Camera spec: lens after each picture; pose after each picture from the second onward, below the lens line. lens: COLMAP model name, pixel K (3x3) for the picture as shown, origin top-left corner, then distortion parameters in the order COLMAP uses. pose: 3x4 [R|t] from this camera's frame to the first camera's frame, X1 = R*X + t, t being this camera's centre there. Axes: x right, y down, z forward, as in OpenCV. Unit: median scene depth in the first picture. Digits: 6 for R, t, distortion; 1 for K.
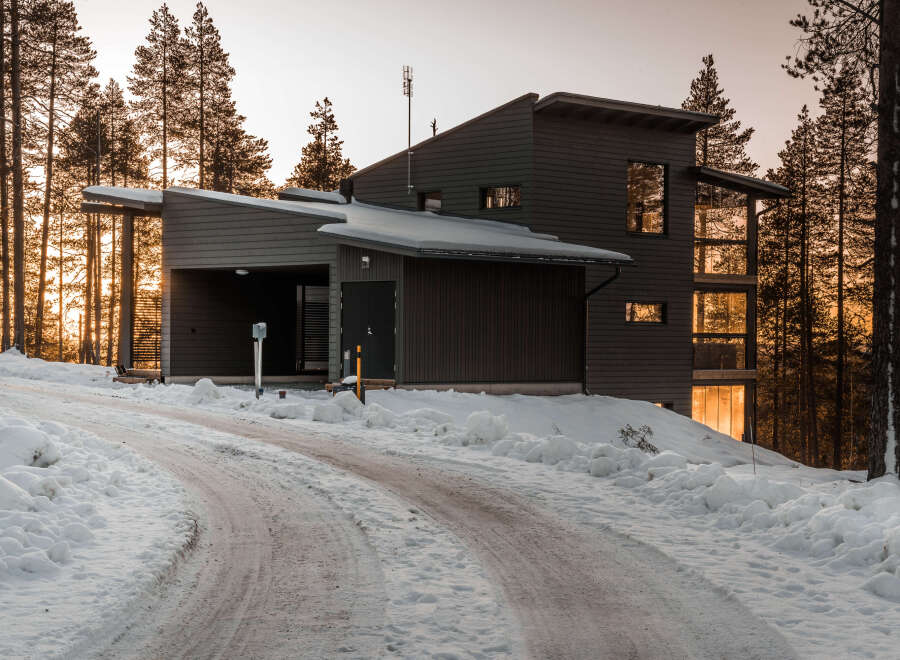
lens RADIAL K [[1798.1, 0, 450.0], [0, 1798.1, 330.0], [0, 0, 1]] dist [0.433969, 0.178111]
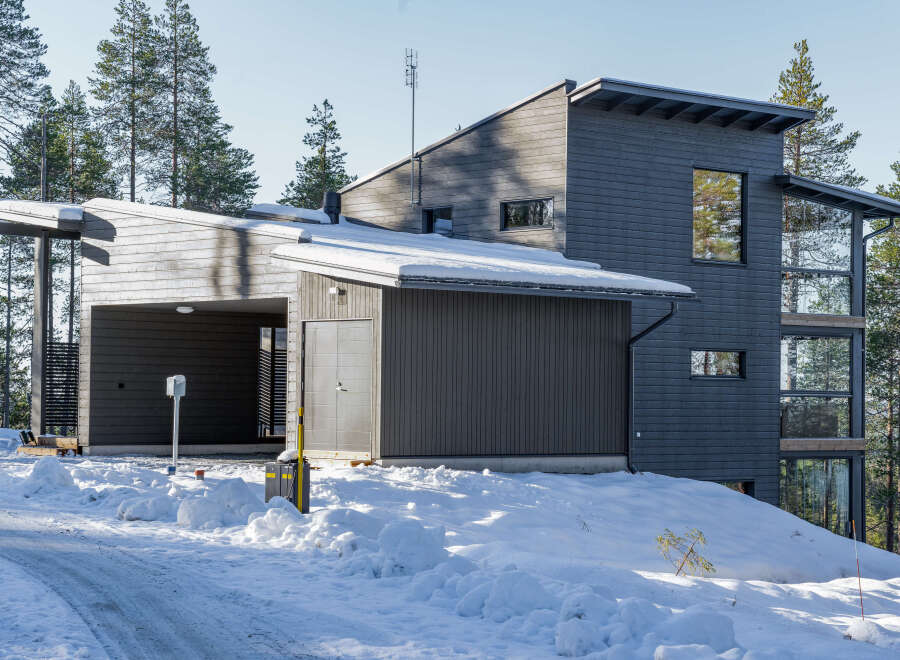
lens RADIAL K [[1863.2, 0, 449.3], [0, 1863.2, 349.7], [0, 0, 1]] dist [0.436941, -0.241943]
pose [[0.998819, 0.000613, -0.048576, 0.027956], [-0.001554, 0.999812, -0.019345, 0.000123], [0.048555, 0.019398, 0.998632, 0.163476]]
